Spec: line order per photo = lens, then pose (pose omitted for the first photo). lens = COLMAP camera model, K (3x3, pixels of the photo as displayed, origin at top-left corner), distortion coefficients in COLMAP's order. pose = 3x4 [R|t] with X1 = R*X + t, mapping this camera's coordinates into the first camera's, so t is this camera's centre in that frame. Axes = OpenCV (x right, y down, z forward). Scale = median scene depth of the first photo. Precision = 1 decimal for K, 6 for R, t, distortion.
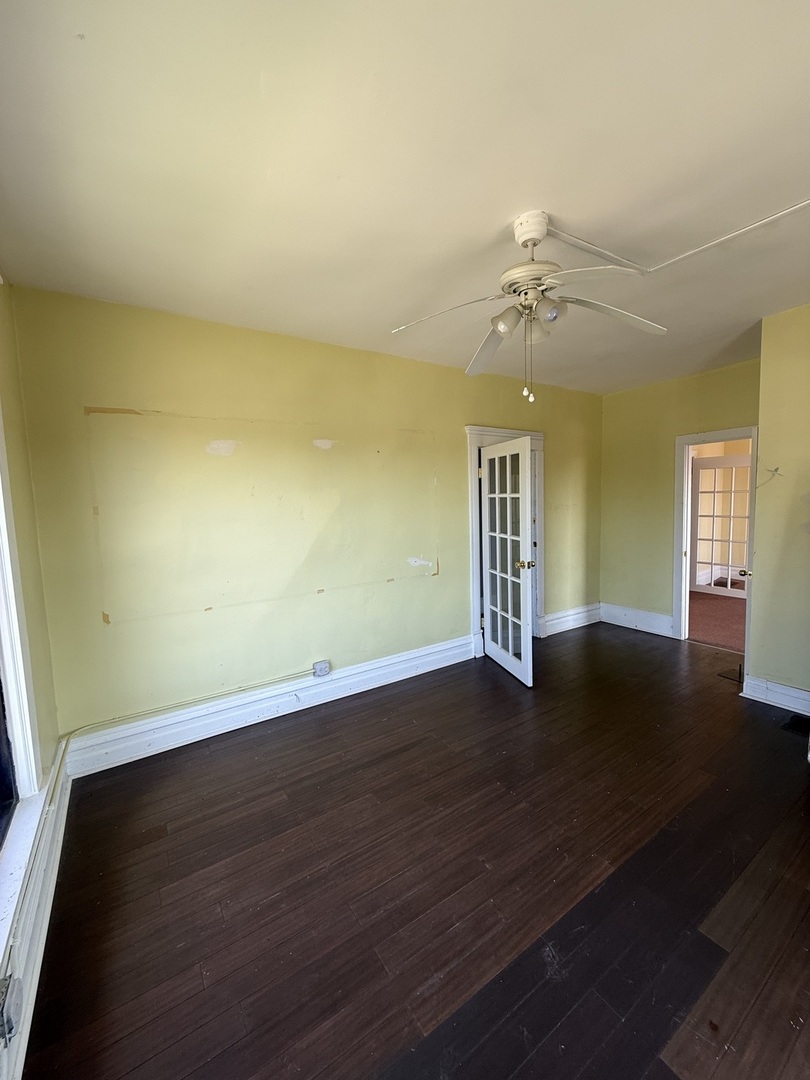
lens RADIAL K [[432.2, 0, 405.0], [0, 432.2, 540.0], [0, 0, 1]] dist [0.002209, 0.000079]
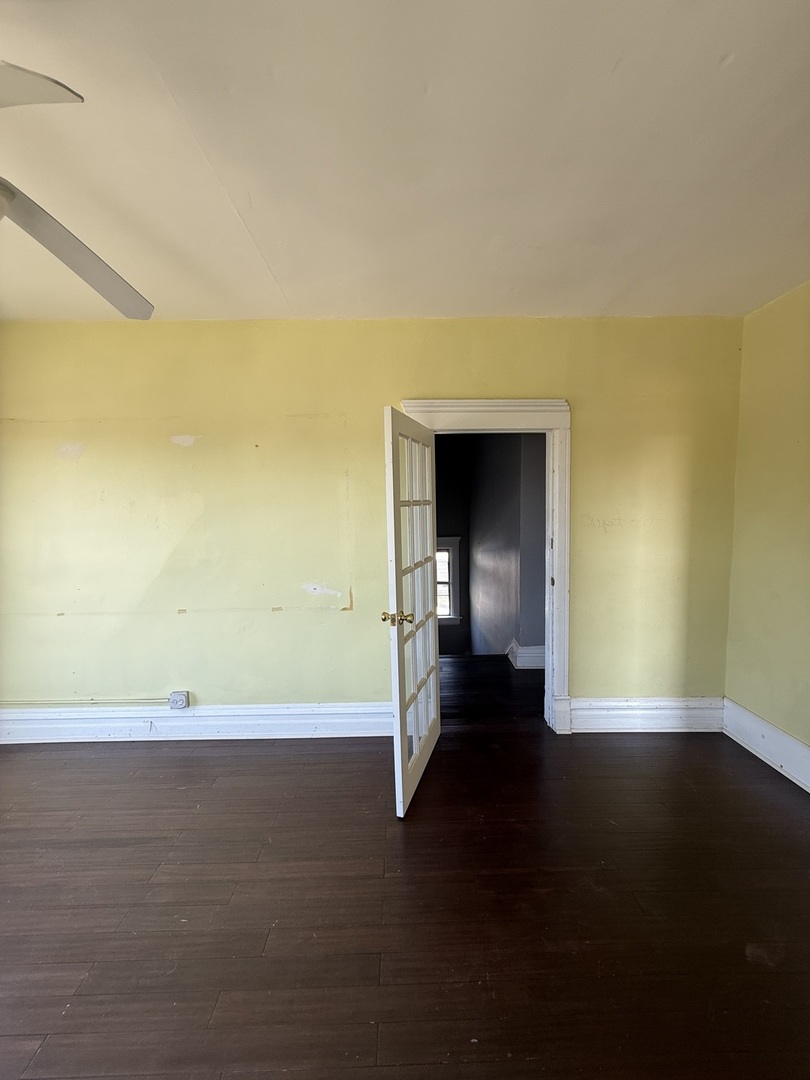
lens RADIAL K [[432.2, 0, 405.0], [0, 432.2, 540.0], [0, 0, 1]] dist [0.002209, 0.000079]
pose [[0.840146, 0.062298, -0.538771, 0.564758], [-0.060874, 0.997936, 0.020465, -0.061082], [0.538933, 0.015603, 0.842204, 0.451874]]
